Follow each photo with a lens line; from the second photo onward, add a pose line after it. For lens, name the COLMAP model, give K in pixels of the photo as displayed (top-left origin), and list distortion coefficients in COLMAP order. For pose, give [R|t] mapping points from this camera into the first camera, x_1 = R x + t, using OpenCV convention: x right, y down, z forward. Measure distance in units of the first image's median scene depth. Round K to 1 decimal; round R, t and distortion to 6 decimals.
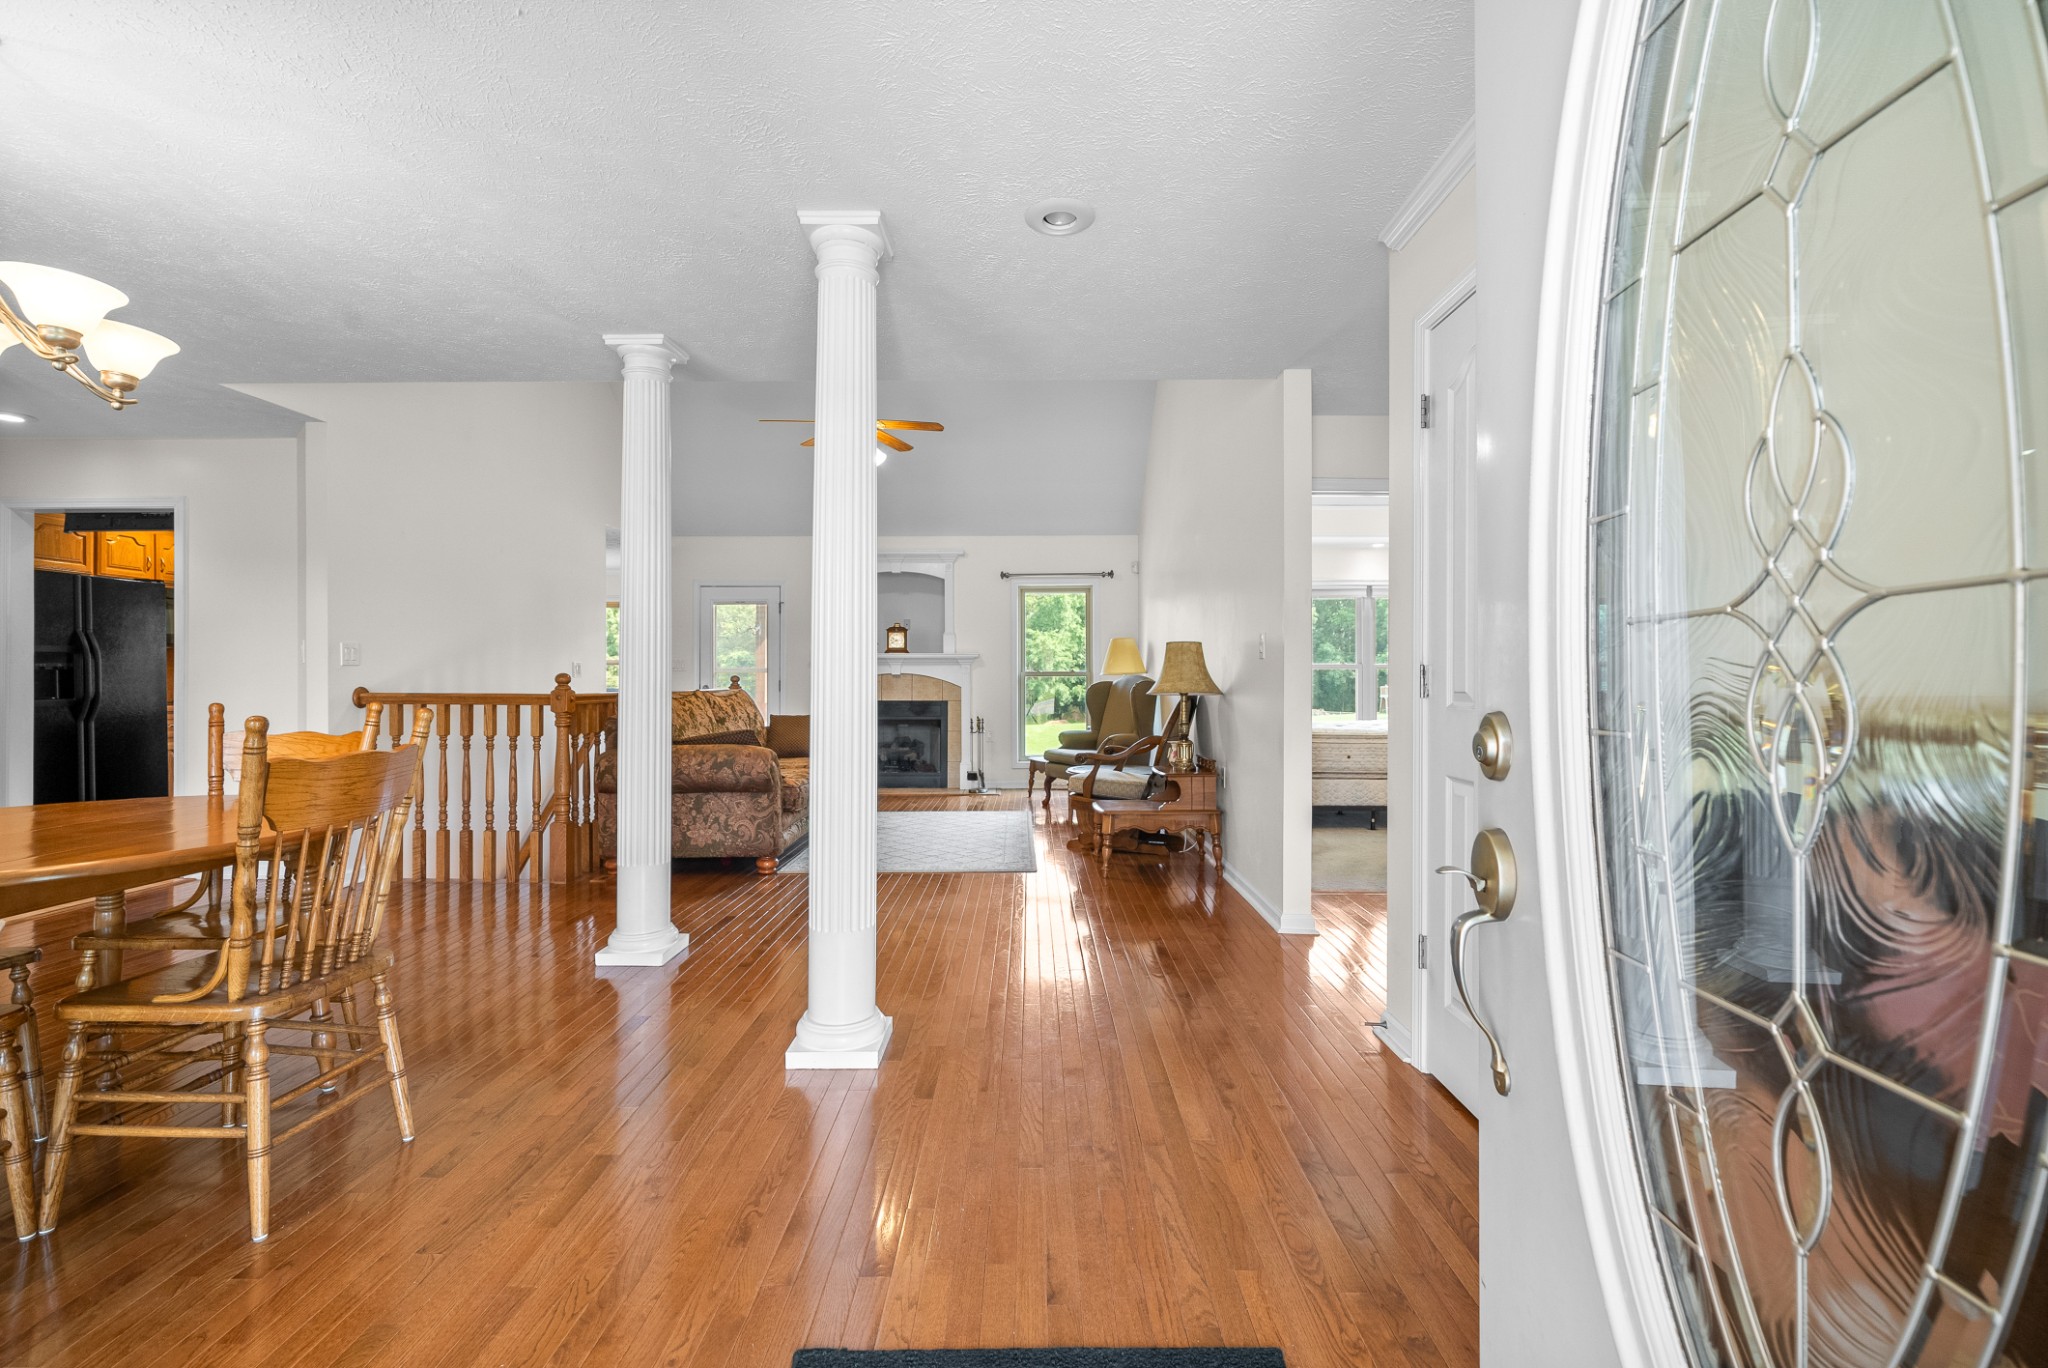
lens RADIAL K [[883.5, 0, 1013.7], [0, 883.5, 685.8], [0, 0, 1]] dist [-0.000001, 0.000088]
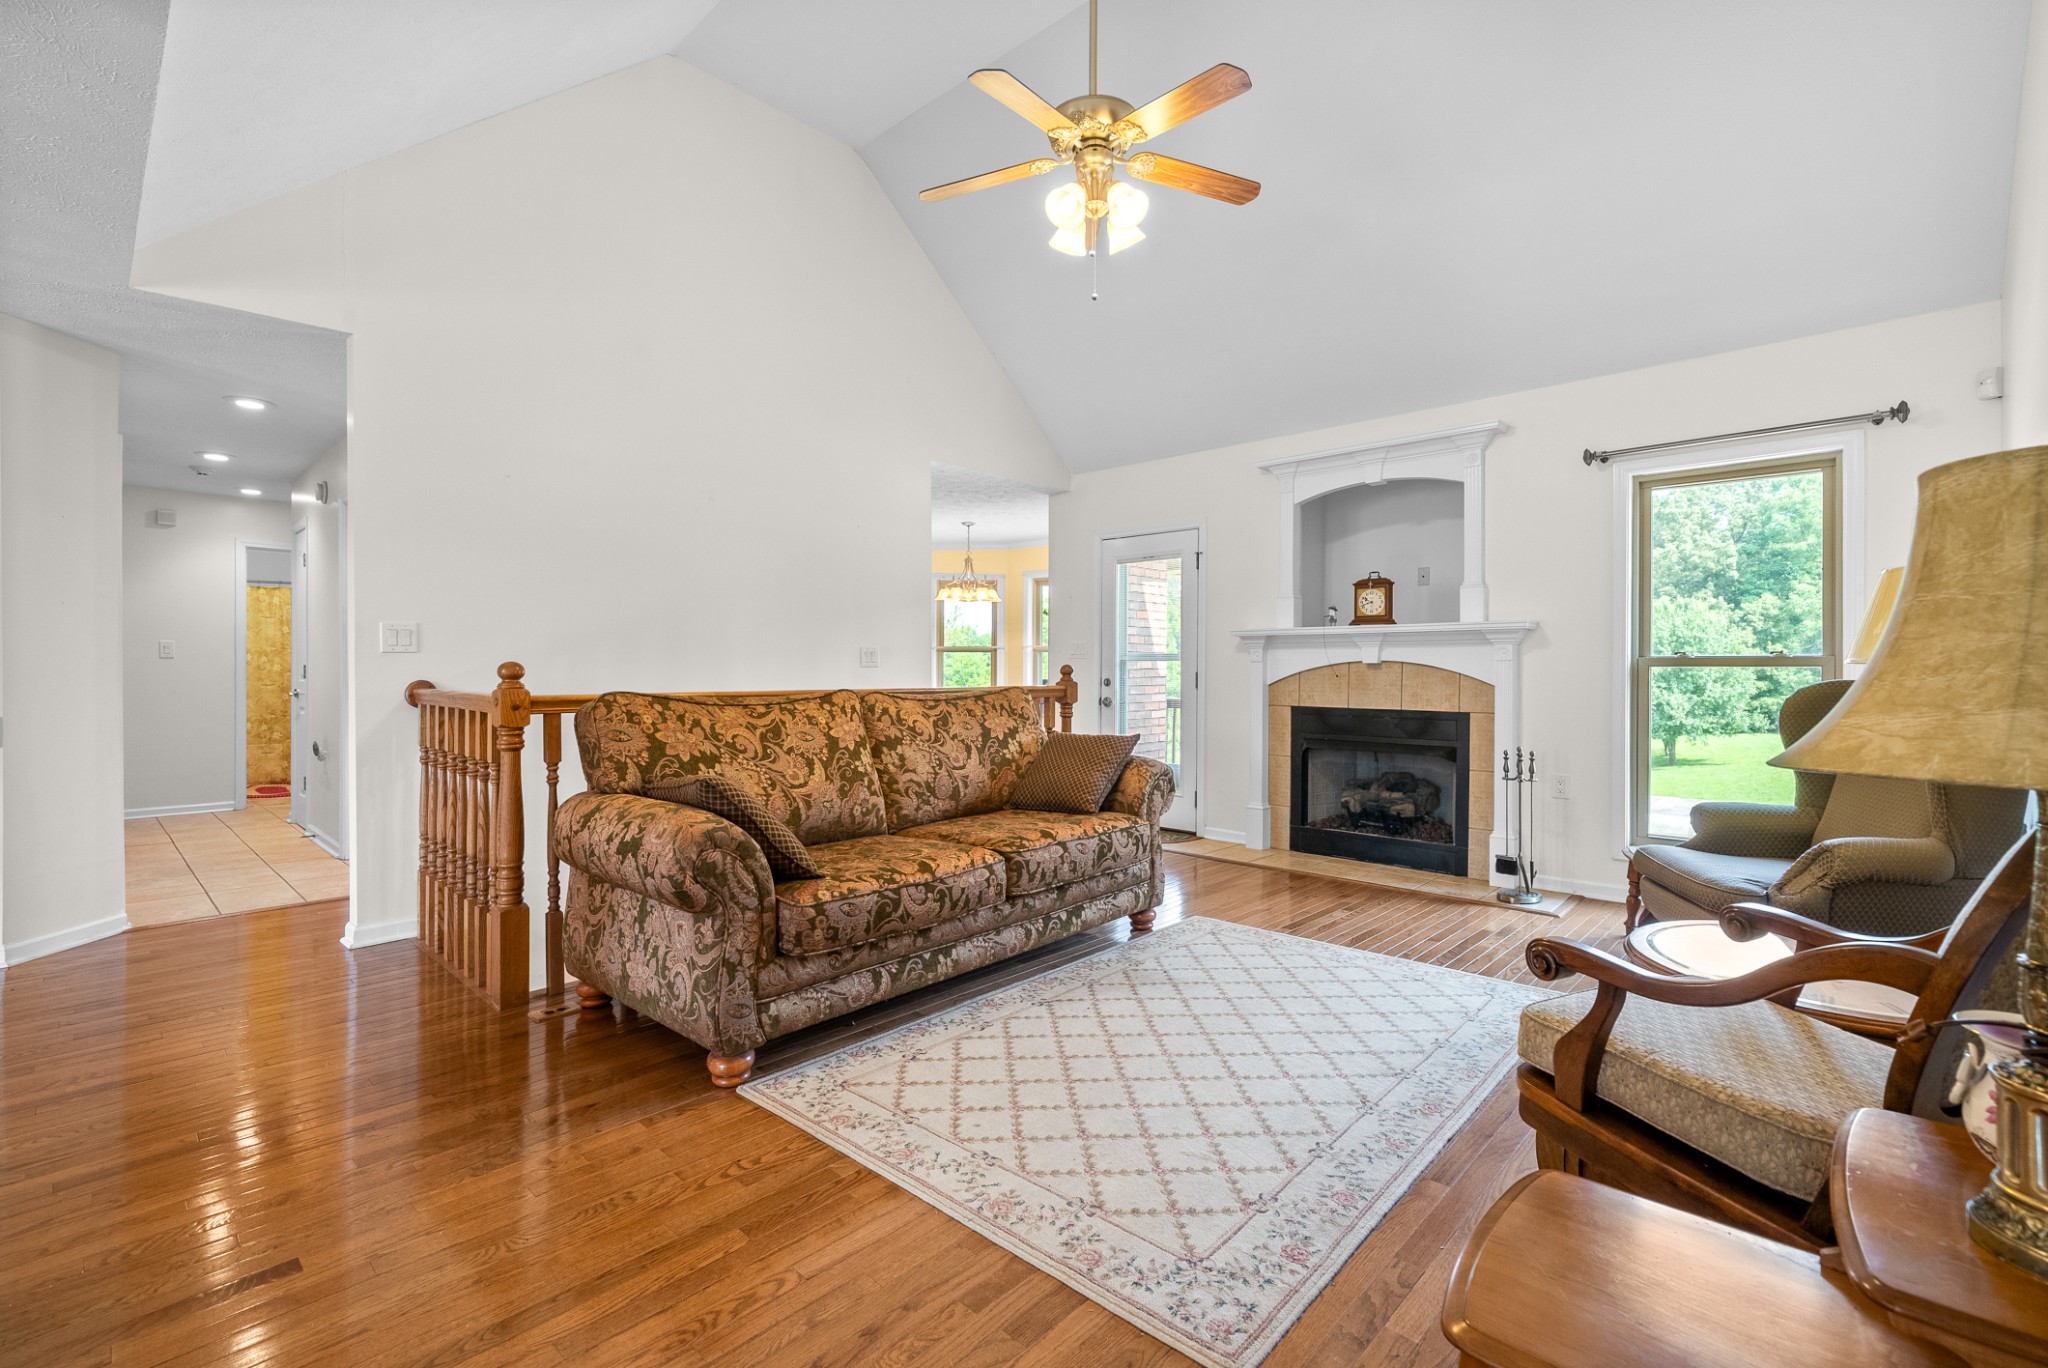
lens RADIAL K [[883.5, 0, 1050.8], [0, 883.5, 672.1], [0, 0, 1]] dist [-0.000001, 0.000088]
pose [[0.739106, 0.005122, -0.673569, 0.172530], [-0.007085, 0.999975, -0.000170, -0.009590], [0.673552, 0.004897, 0.739124, 0.794829]]
